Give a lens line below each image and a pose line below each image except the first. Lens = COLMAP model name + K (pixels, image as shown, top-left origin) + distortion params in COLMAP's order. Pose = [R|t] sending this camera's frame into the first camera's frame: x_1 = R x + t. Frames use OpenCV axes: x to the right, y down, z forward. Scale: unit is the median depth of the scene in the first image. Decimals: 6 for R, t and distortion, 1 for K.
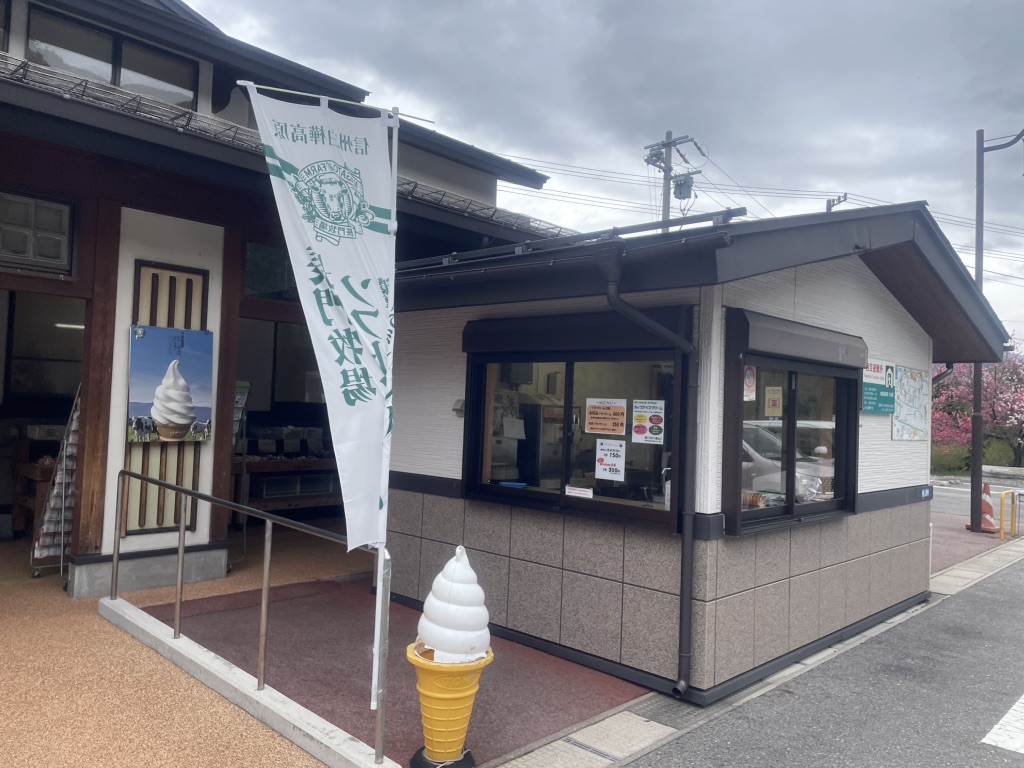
lens RADIAL K [[770.1, 0, 511.1], [0, 770.1, 377.7], [0, 0, 1]] dist [0.066409, -0.062407]
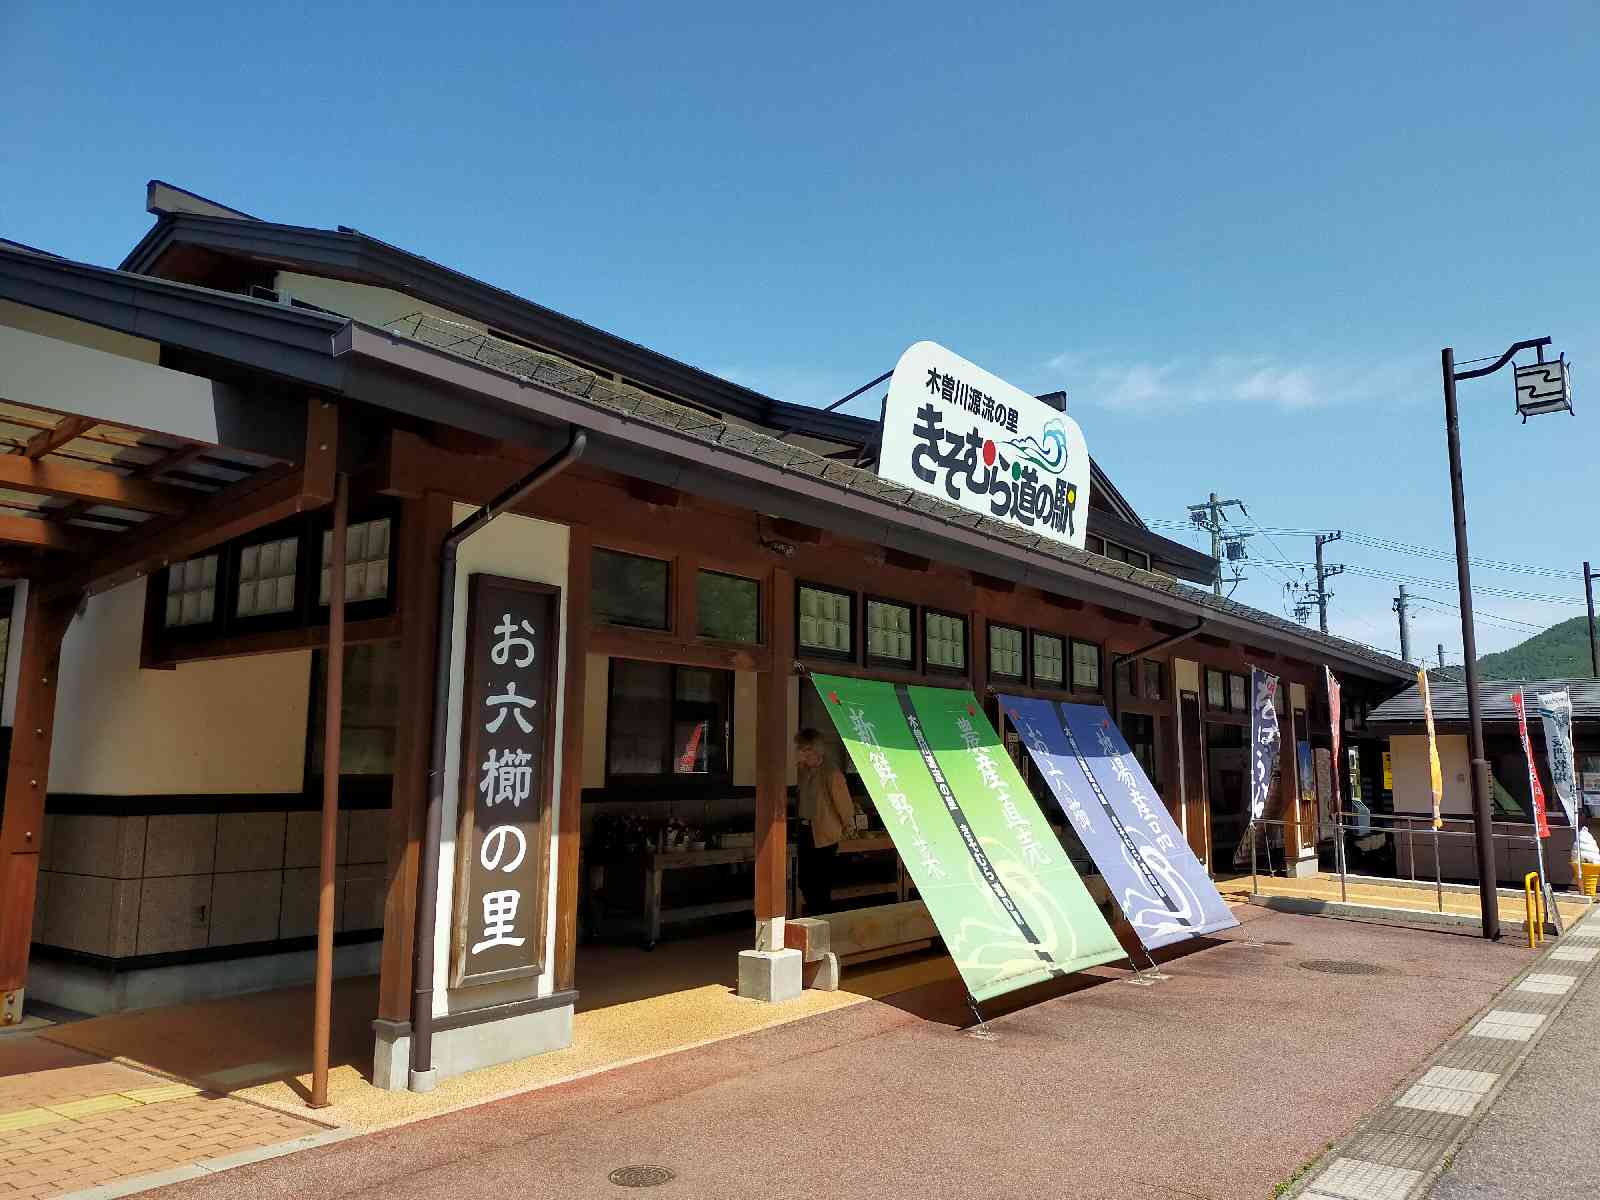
lens RADIAL K [[1176.3, 0, 804.2], [0, 1176.3, 601.2], [0, 0, 1]] dist [0.109780, -0.134862]
pose [[0.993314, -0.011366, 0.114885, -2.063514], [0.022200, 0.995375, -0.093467, -0.162521], [-0.113291, 0.095393, 0.988972, -1.910837]]
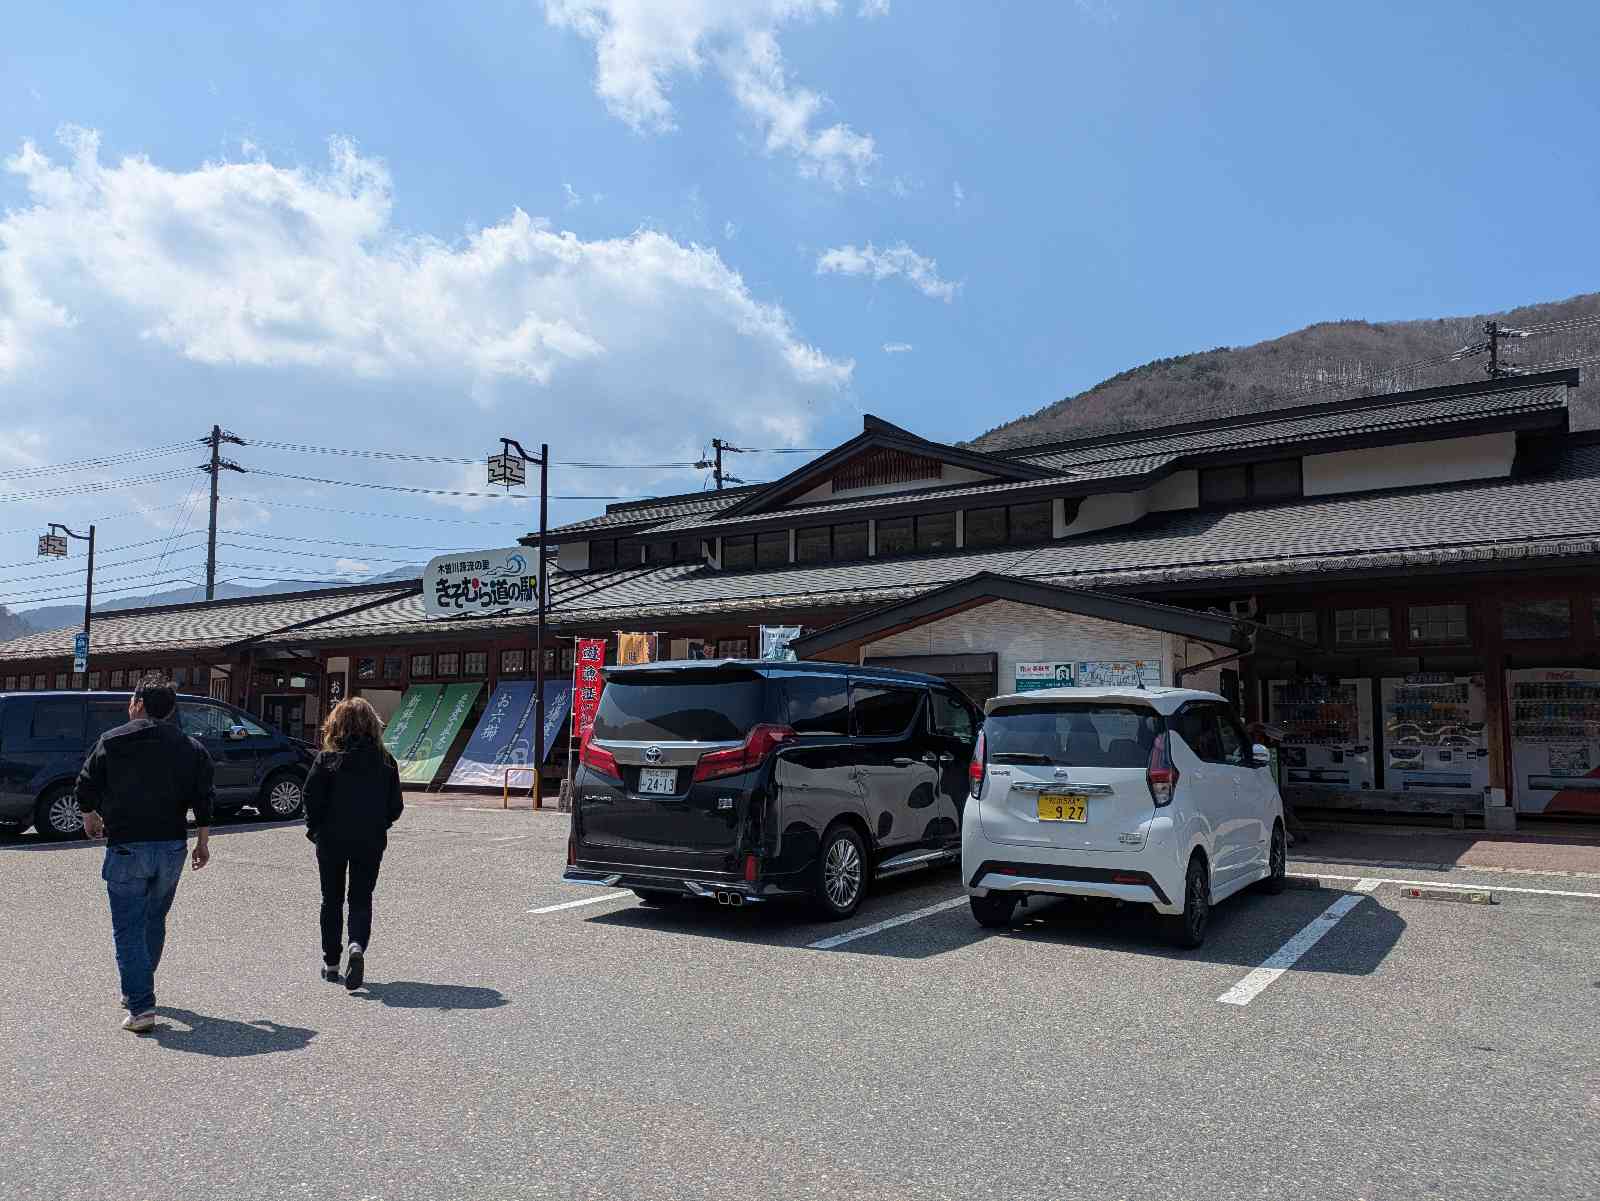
lens RADIAL K [[1170.9, 0, 784.5], [0, 1170.9, 630.4], [0, 0, 1]] dist [0.065539, -0.054858]
pose [[0.172925, -0.122384, -0.977302, 2.675676], [0.042289, 0.992258, -0.116774, 0.162949], [0.984027, -0.021136, 0.176761, 0.106639]]
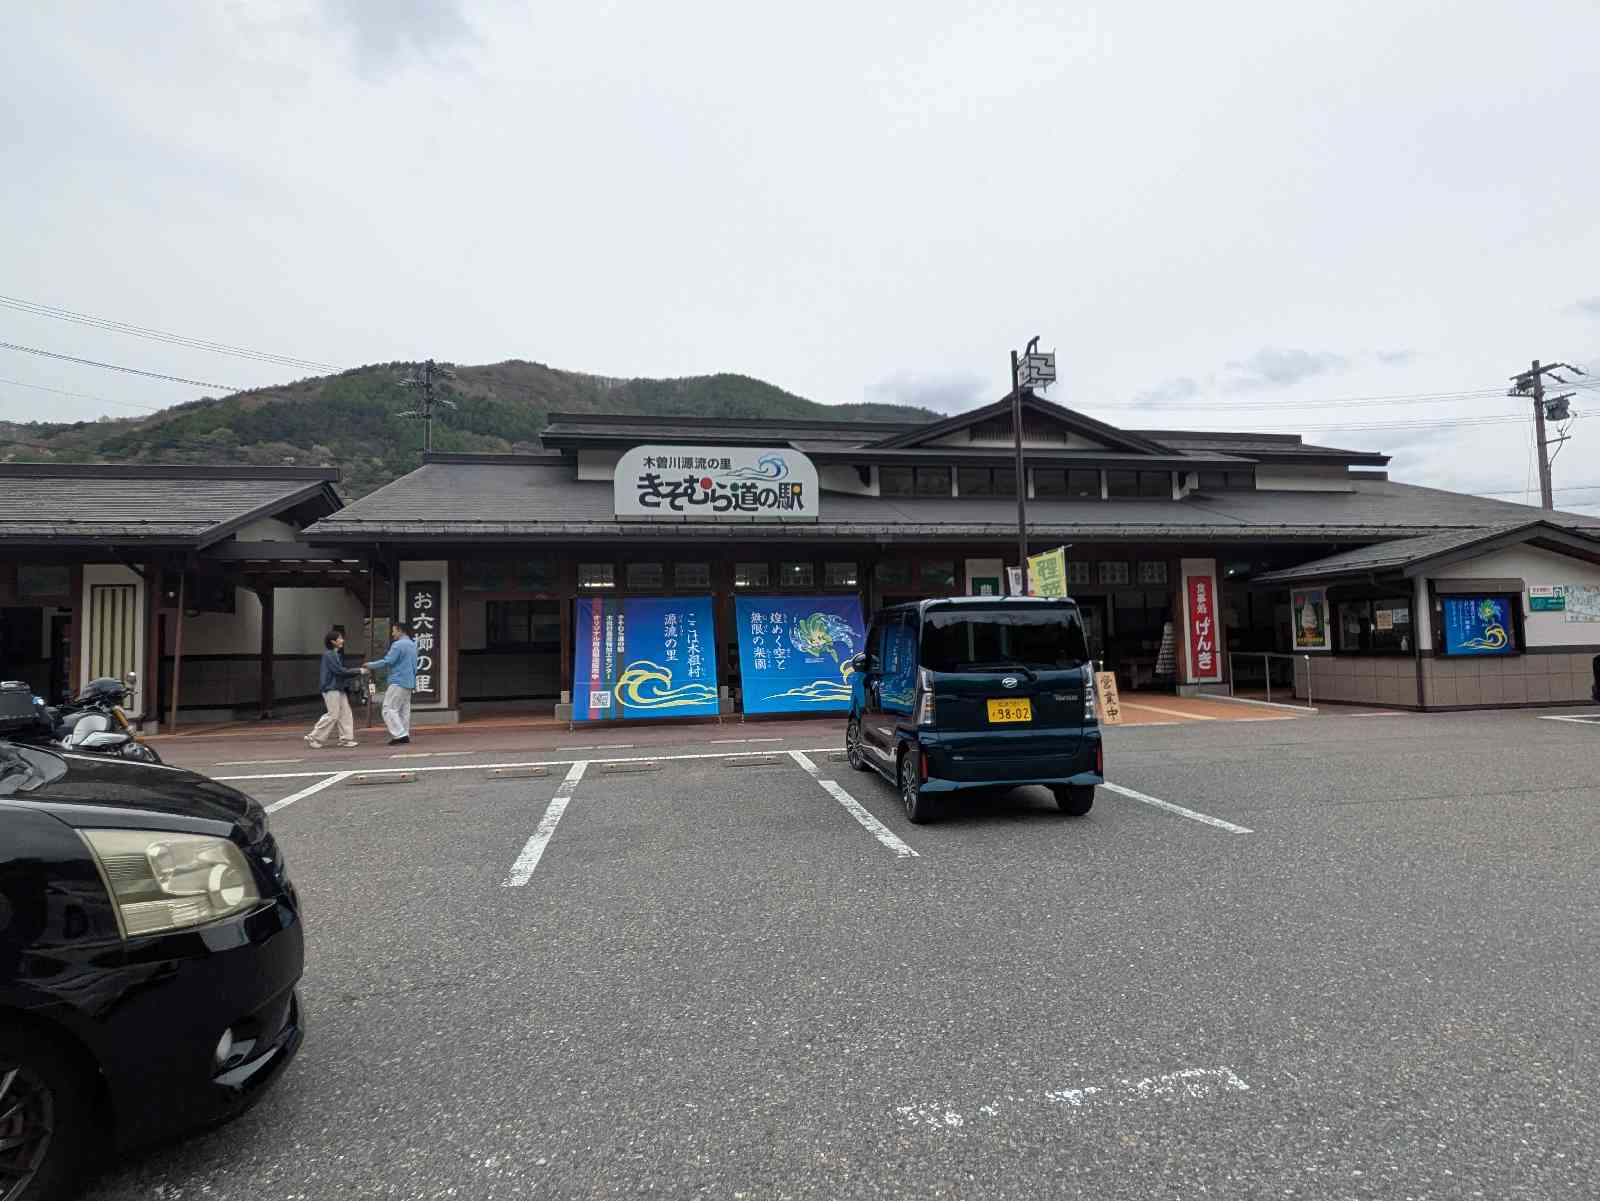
lens RADIAL K [[868.9, 0, 821.0], [0, 868.9, 599.1], [0, 0, 1]] dist [0.030340, -0.037252]
pose [[0.815729, -0.088572, -0.571613, 0.218607], [0.076356, 0.996048, -0.045374, -0.030707], [0.573373, -0.006633, 0.819268, -2.248996]]
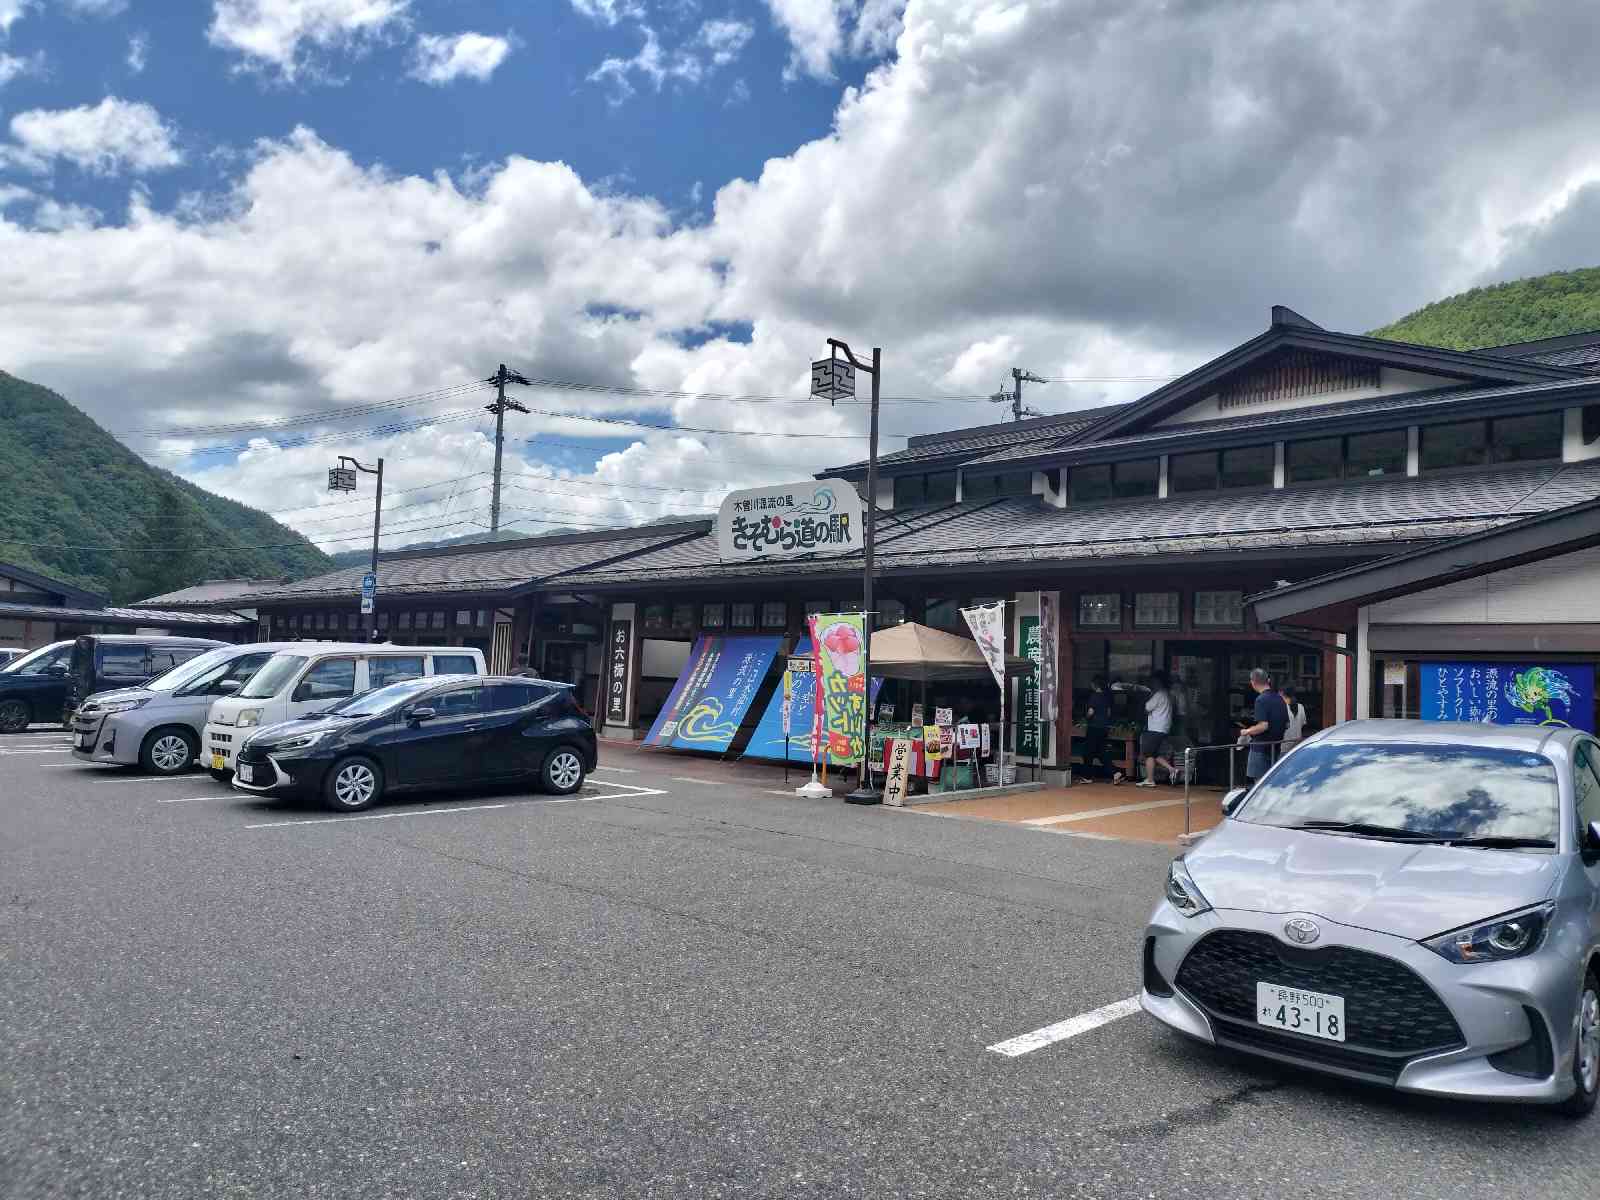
lens RADIAL K [[1176.3, 0, 804.2], [0, 1176.3, 601.2], [0, 0, 1]] dist [0.109780, -0.134862]
pose [[-0.017510, -0.104241, -0.994398, 2.004544], [0.000873, 0.994548, -0.104272, 0.083292], [0.999846, -0.002694, -0.017324, -0.085846]]
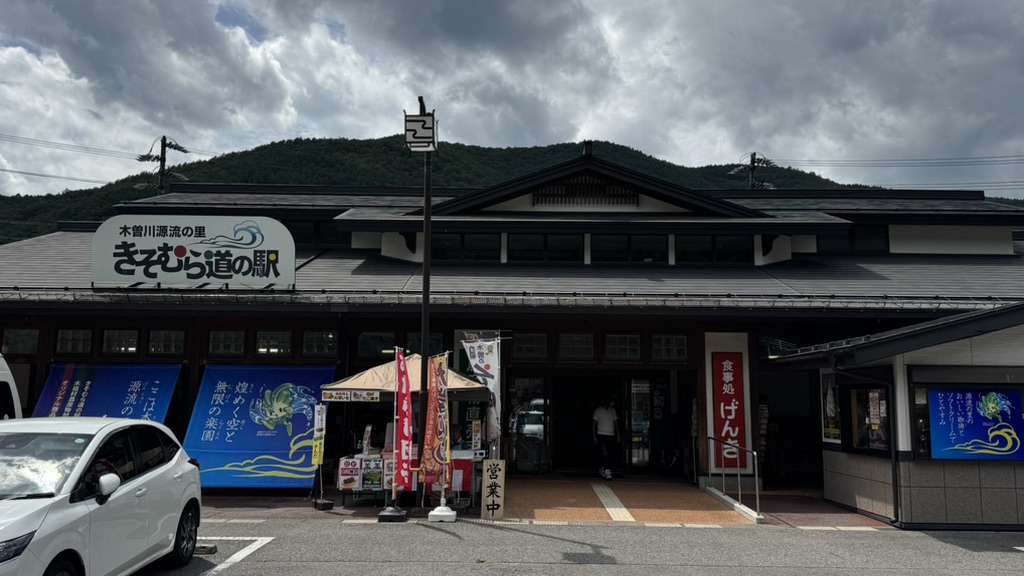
lens RADIAL K [[832.9, 0, 512.0], [0, 832.9, 288.0], [0, 0, 1]] dist [0.178036, -0.405774]
pose [[0.687863, -0.128635, -0.714351, 1.009702], [0.043937, 0.989745, -0.135918, -0.018836], [0.724509, 0.062107, 0.686461, -1.296932]]
